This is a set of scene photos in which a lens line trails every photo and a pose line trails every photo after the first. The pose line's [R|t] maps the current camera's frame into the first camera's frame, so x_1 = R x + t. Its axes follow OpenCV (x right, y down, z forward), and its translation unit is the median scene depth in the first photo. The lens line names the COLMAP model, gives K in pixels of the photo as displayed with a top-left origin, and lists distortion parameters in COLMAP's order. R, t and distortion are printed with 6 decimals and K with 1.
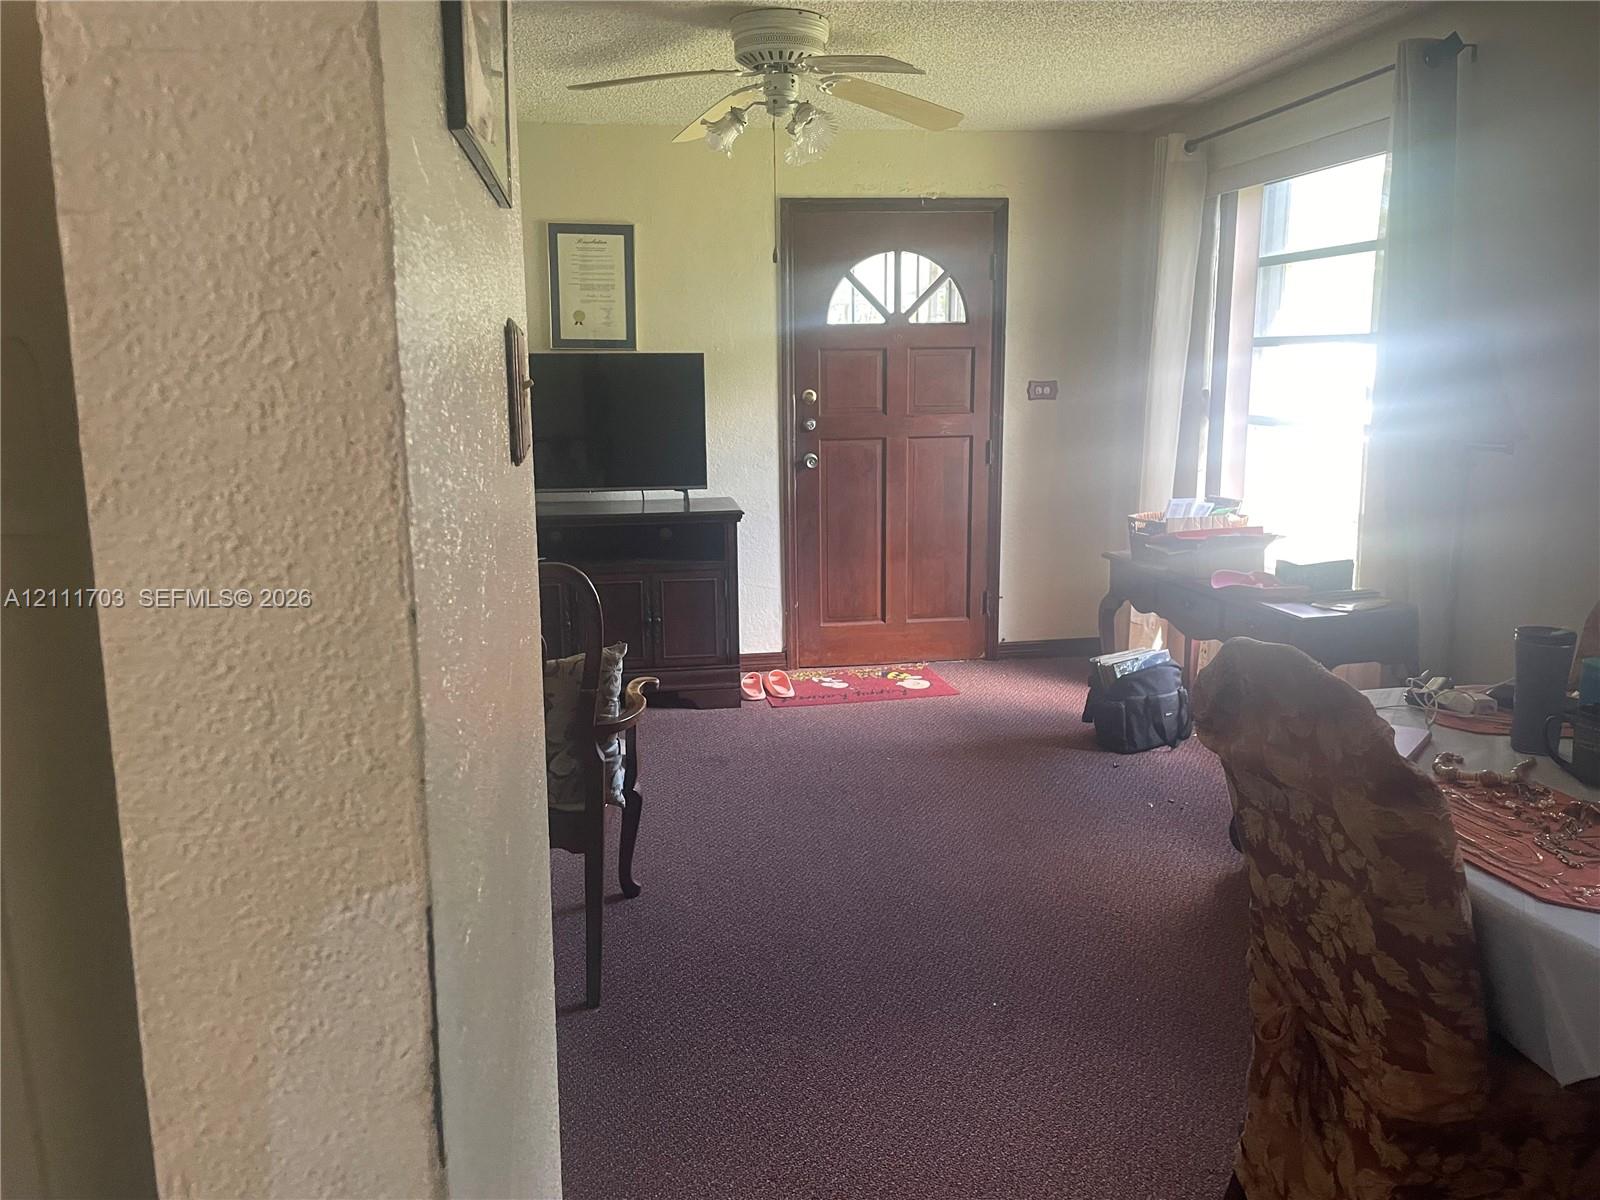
lens RADIAL K [[1202.9, 0, 800.6], [0, 1202.9, 601.9], [0, 0, 1]] dist [0.014288, -0.004333]
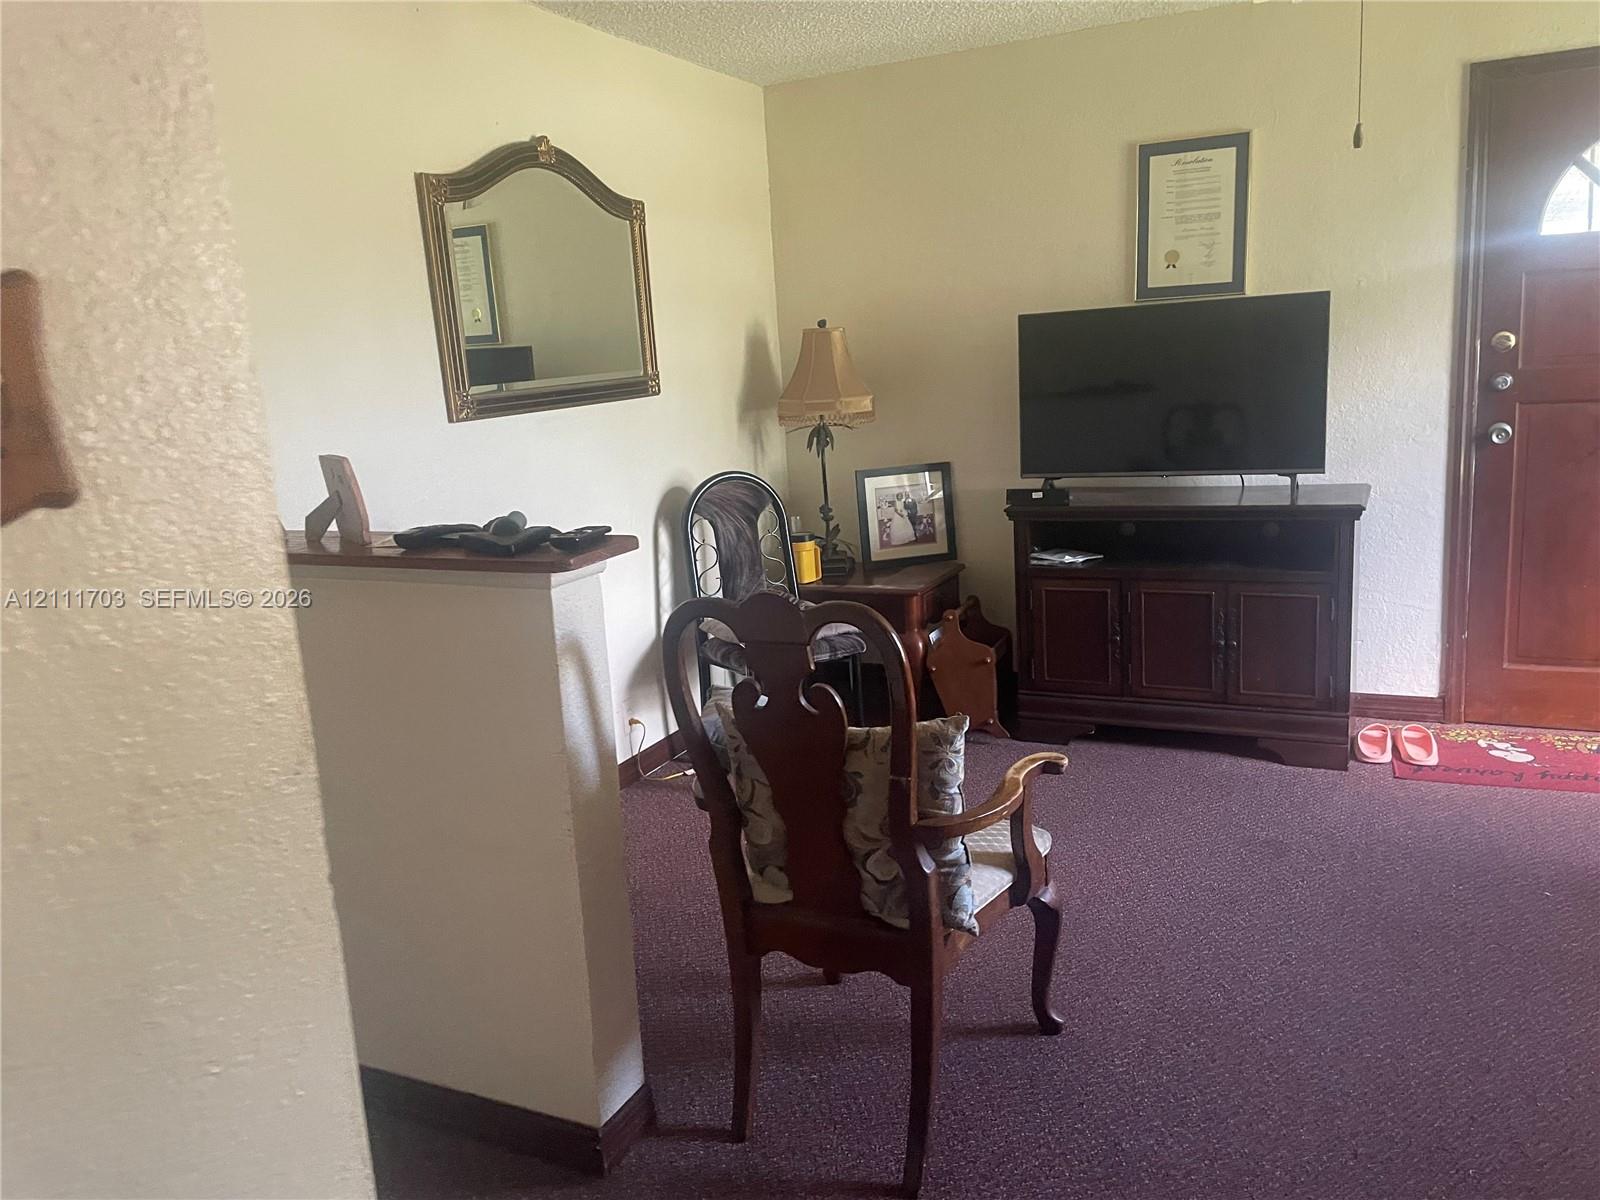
lens RADIAL K [[1202.9, 0, 798.7], [0, 1202.9, 595.8], [0, 0, 1]] dist [0.014288, -0.004333]
pose [[0.812671, 0.071552, -0.578314, 0.095794], [-0.055918, 0.997428, 0.044828, -0.033333], [0.580034, -0.004093, 0.814582, 0.196621]]
